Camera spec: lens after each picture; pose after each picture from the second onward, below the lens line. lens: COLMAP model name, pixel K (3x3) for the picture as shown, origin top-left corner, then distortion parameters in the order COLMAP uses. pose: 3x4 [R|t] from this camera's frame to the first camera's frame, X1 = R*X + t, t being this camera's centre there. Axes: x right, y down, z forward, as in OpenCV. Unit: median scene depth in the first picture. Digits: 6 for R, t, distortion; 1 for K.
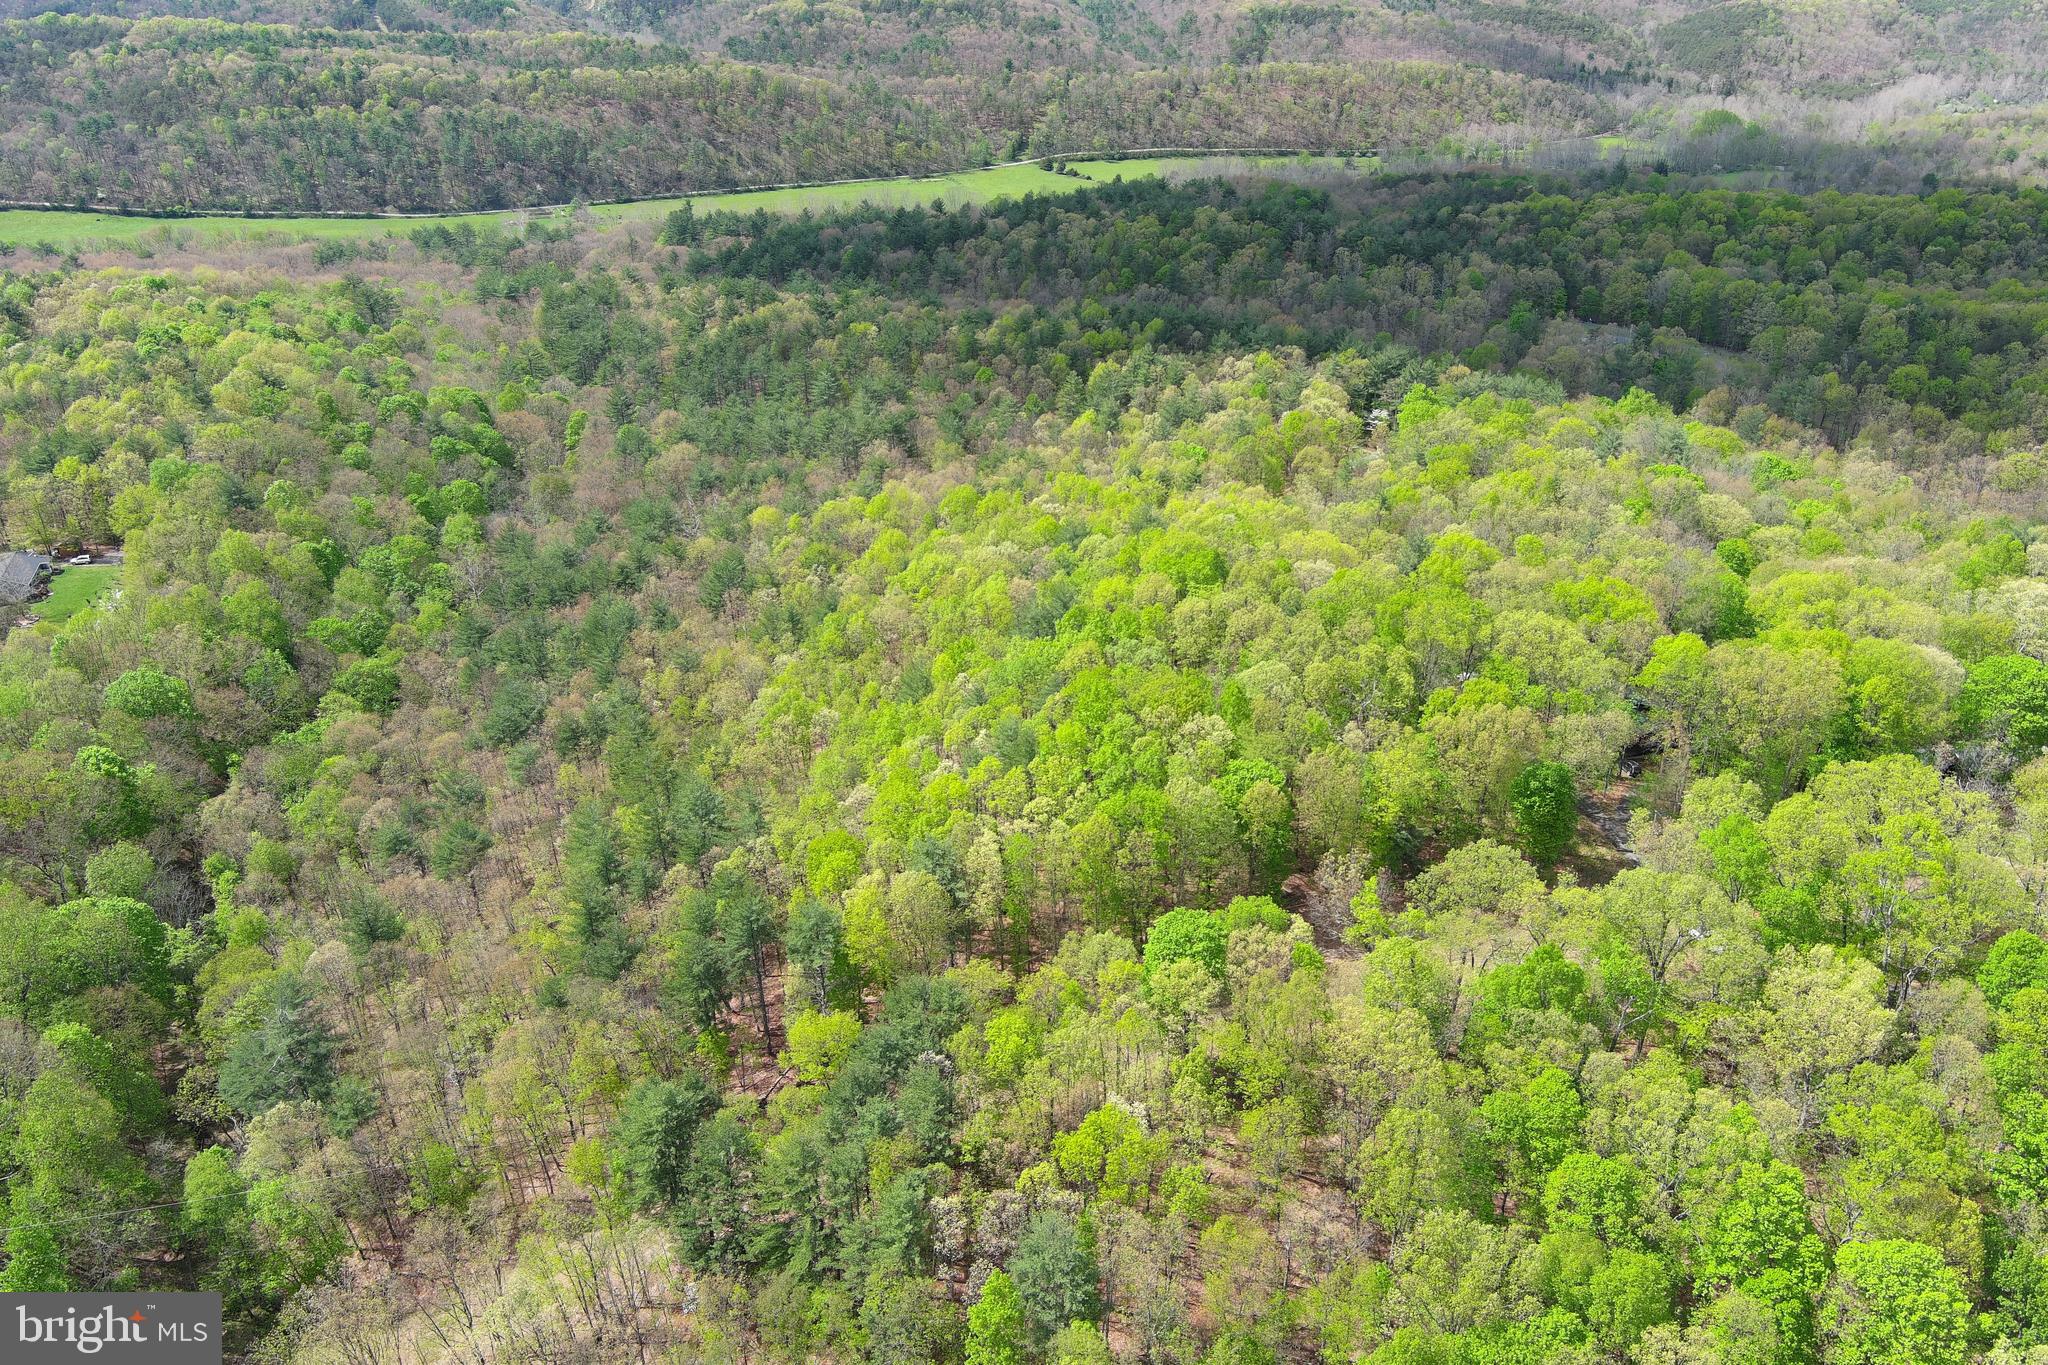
lens RADIAL K [[1573.4, 0, 1020.2], [0, 1573.4, 690.5], [0, 0, 1]] dist [0.002409, -0.001337]
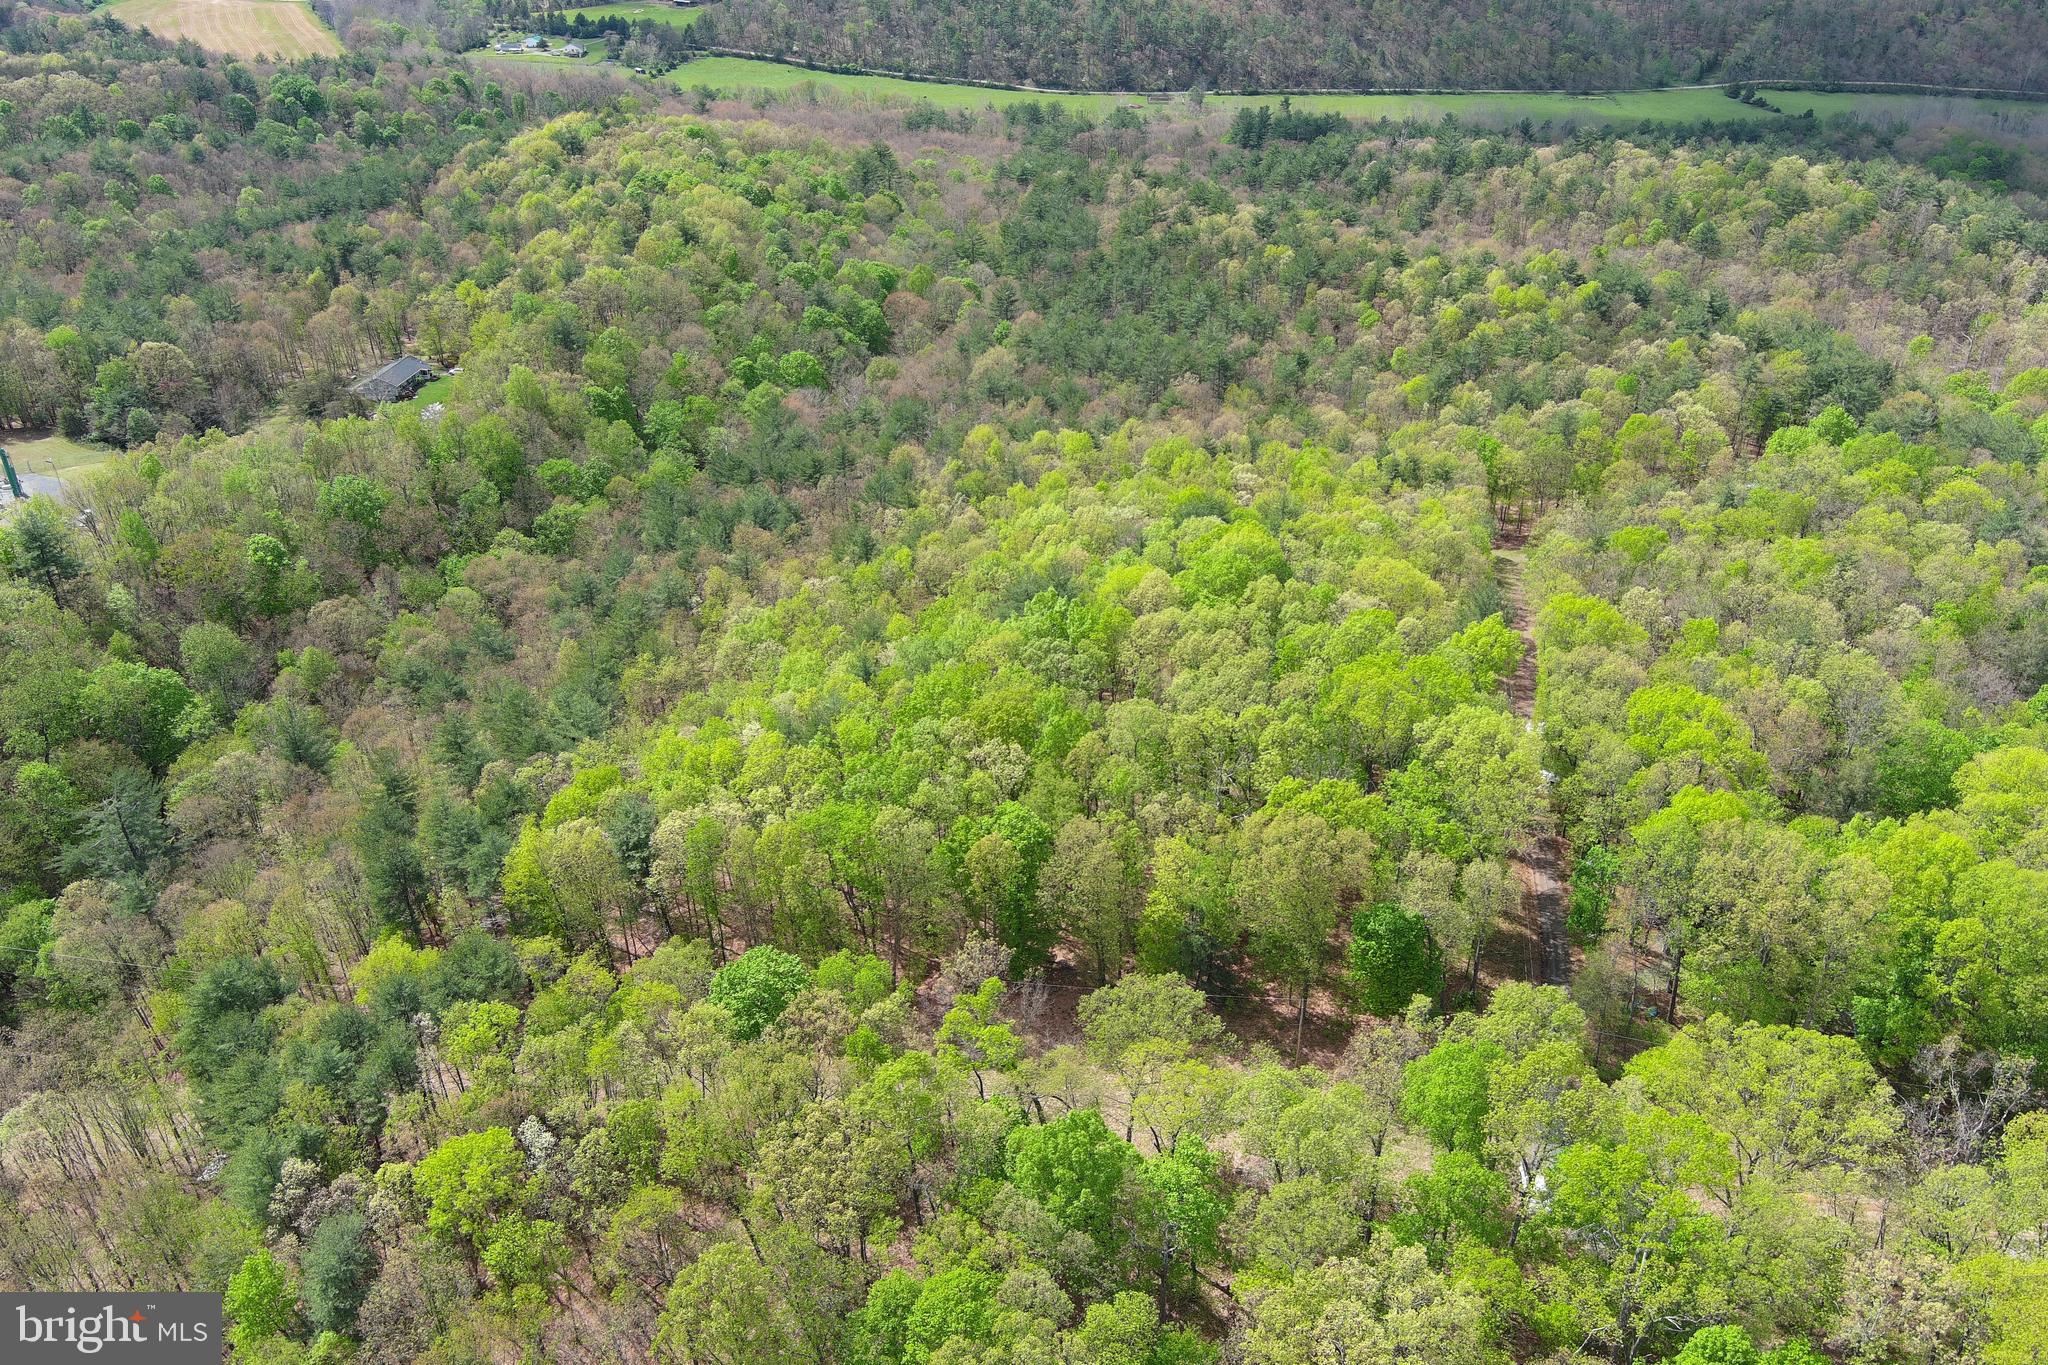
lens RADIAL K [[1573.4, 0, 1025.3], [0, 1573.4, 684.8], [0, 0, 1]] dist [0.002409, -0.001337]
pose [[0.895363, 0.227146, -0.383053, 0.089094], [-0.204759, 0.973809, 0.098845, -0.020421], [0.395472, -0.010069, 0.918423, 0.039569]]
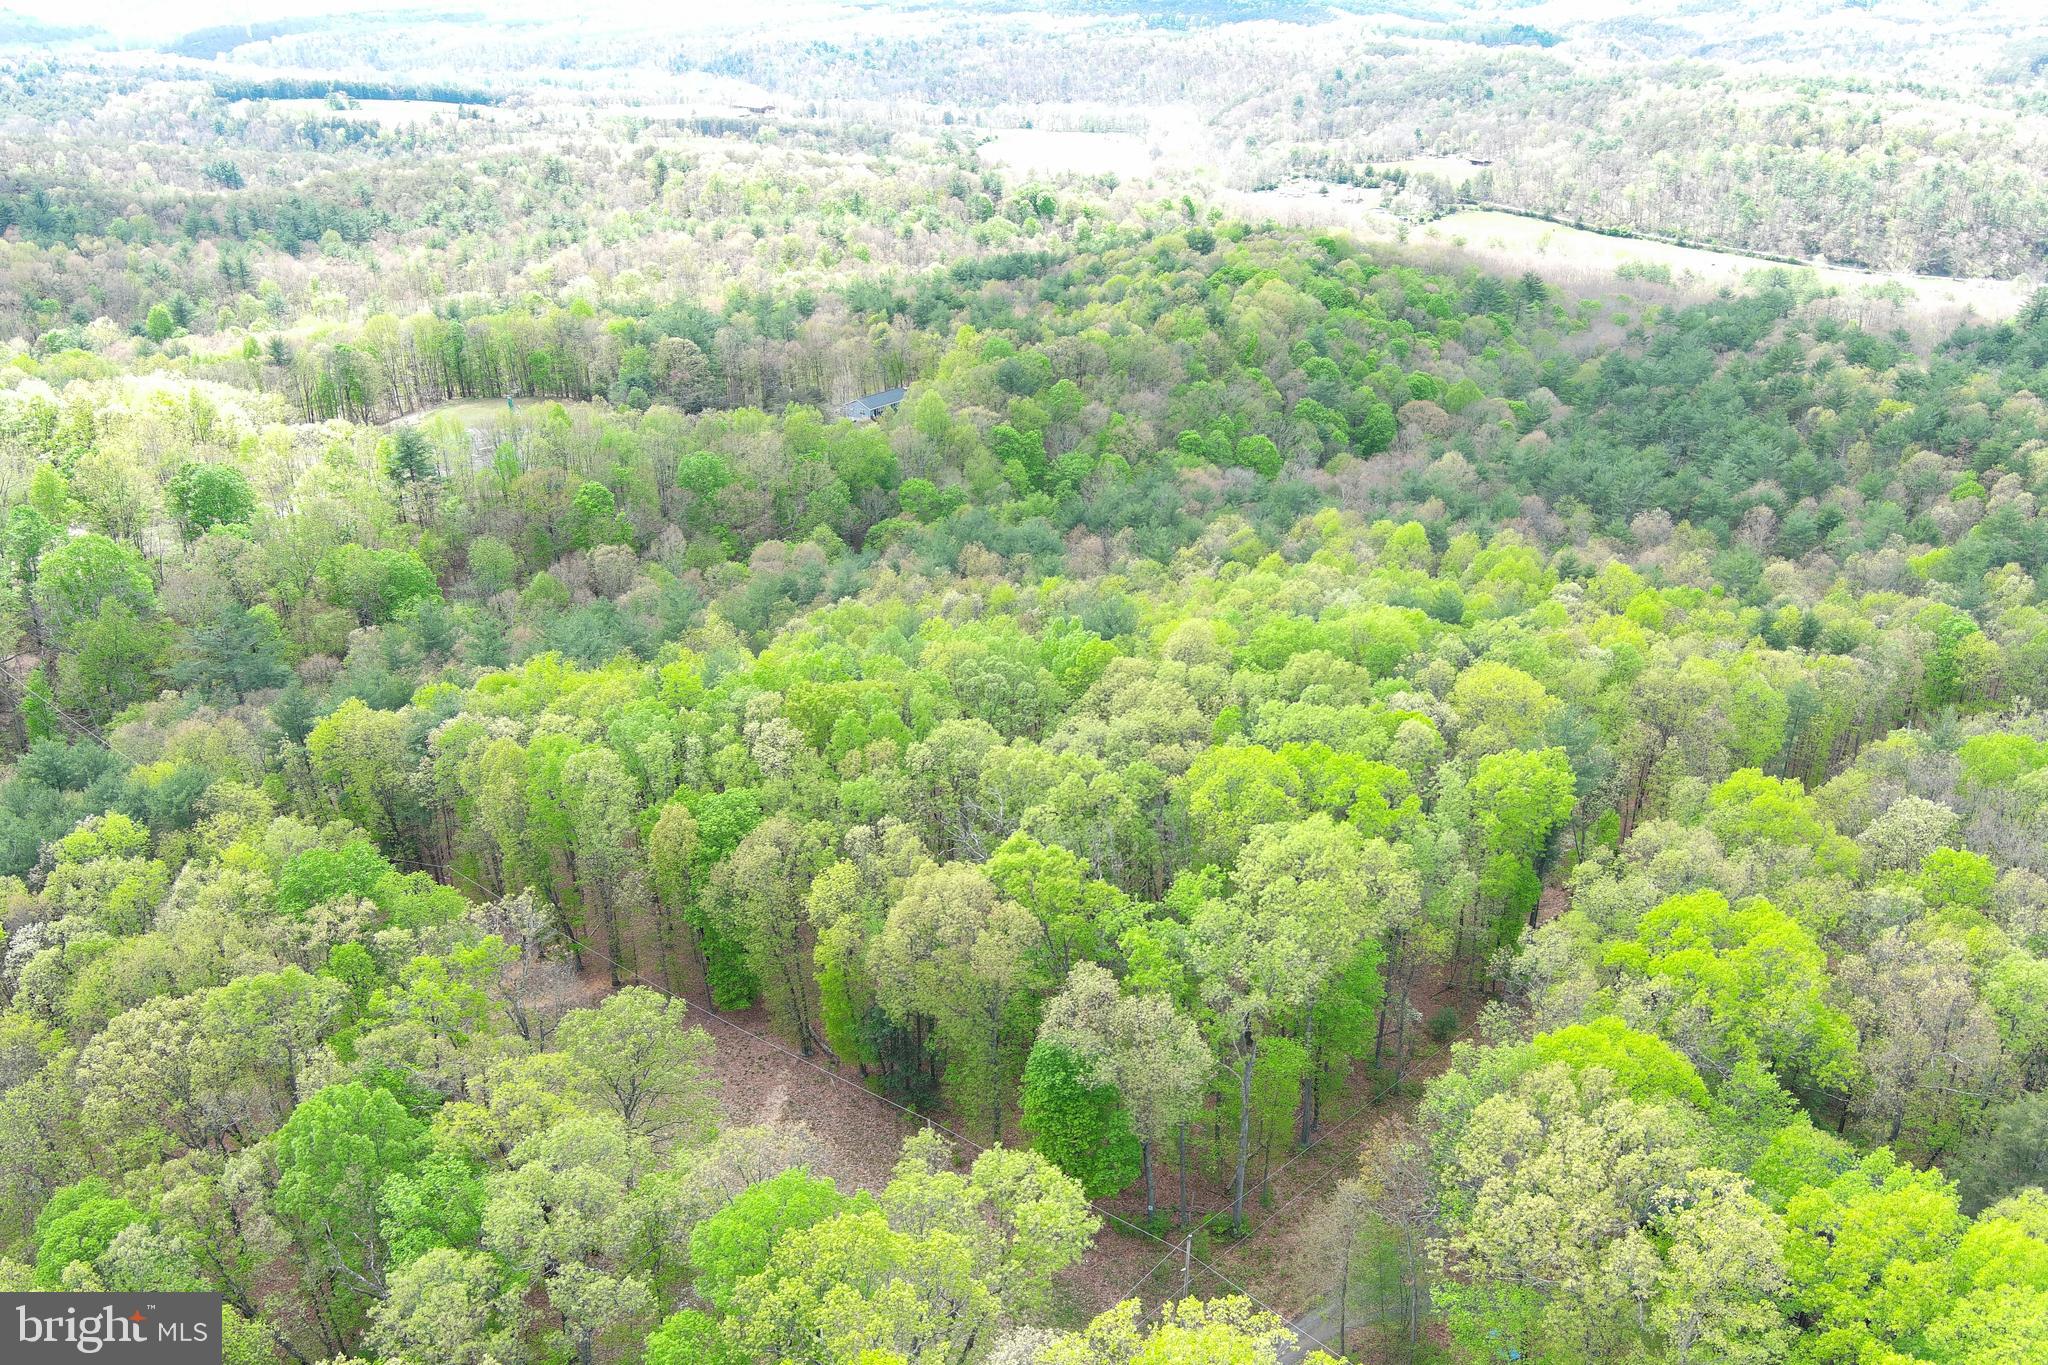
lens RADIAL K [[1573.4, 0, 1028.6], [0, 1573.4, 686.1], [0, 0, 1]] dist [0.002409, -0.001337]
pose [[0.547521, 0.341818, -0.763794, 0.143671], [-0.376799, 0.915701, 0.139694, -0.028539], [0.747156, 0.211312, 0.630162, 0.121061]]
